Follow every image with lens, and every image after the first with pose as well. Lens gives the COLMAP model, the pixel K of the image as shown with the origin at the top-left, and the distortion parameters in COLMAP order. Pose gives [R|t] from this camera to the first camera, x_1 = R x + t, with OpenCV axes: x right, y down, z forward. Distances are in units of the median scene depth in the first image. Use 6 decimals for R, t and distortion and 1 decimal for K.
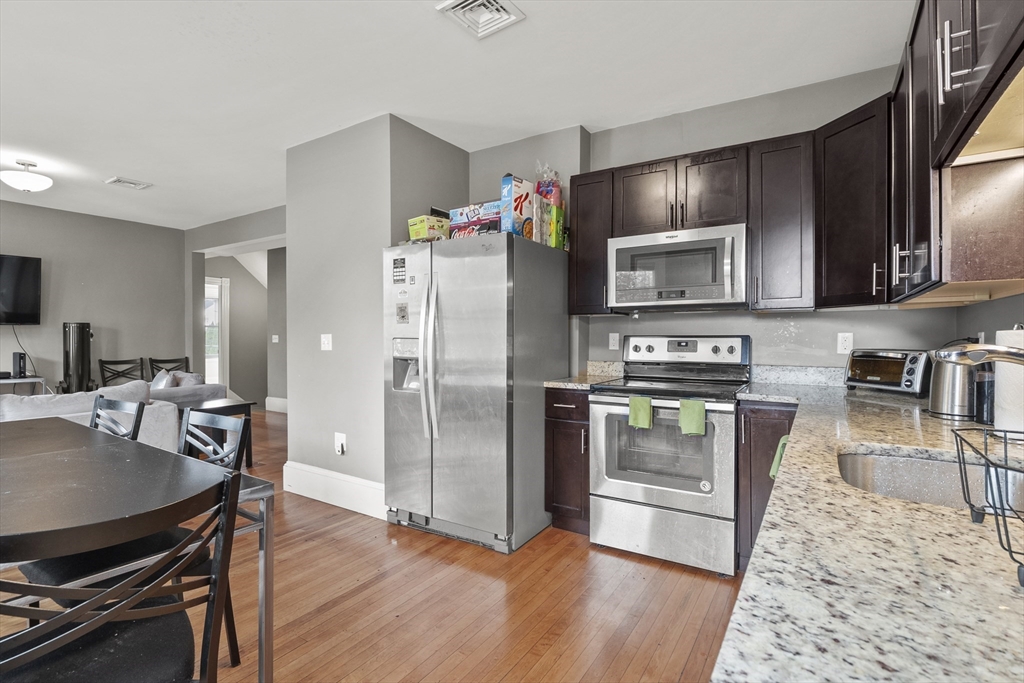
lens RADIAL K [[482.6, 0, 529.2], [0, 482.6, 341.3], [0, 0, 1]] dist [-0.000278, -0.000361]
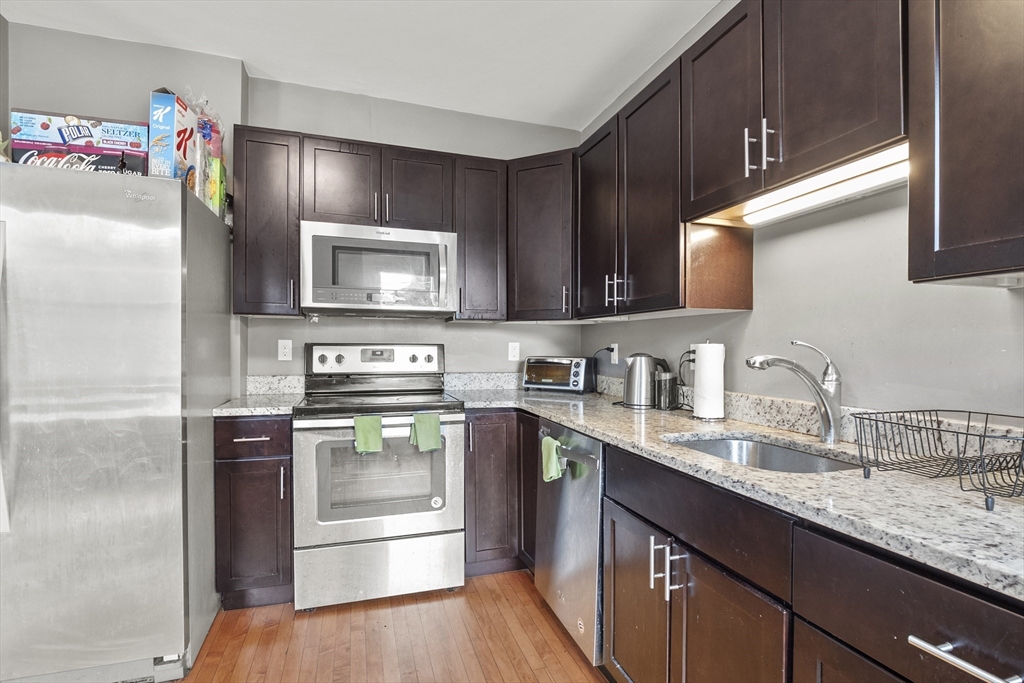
lens RADIAL K [[490.5, 0, 514.6], [0, 490.5, 352.1], [0, 0, 1]] dist [-0.008336, -0.000941]
pose [[0.648831, -0.005267, 0.760914, -0.246725], [-0.002188, 0.999959, 0.008787, -0.004981], [-0.760929, -0.007366, 0.648793, 0.236217]]
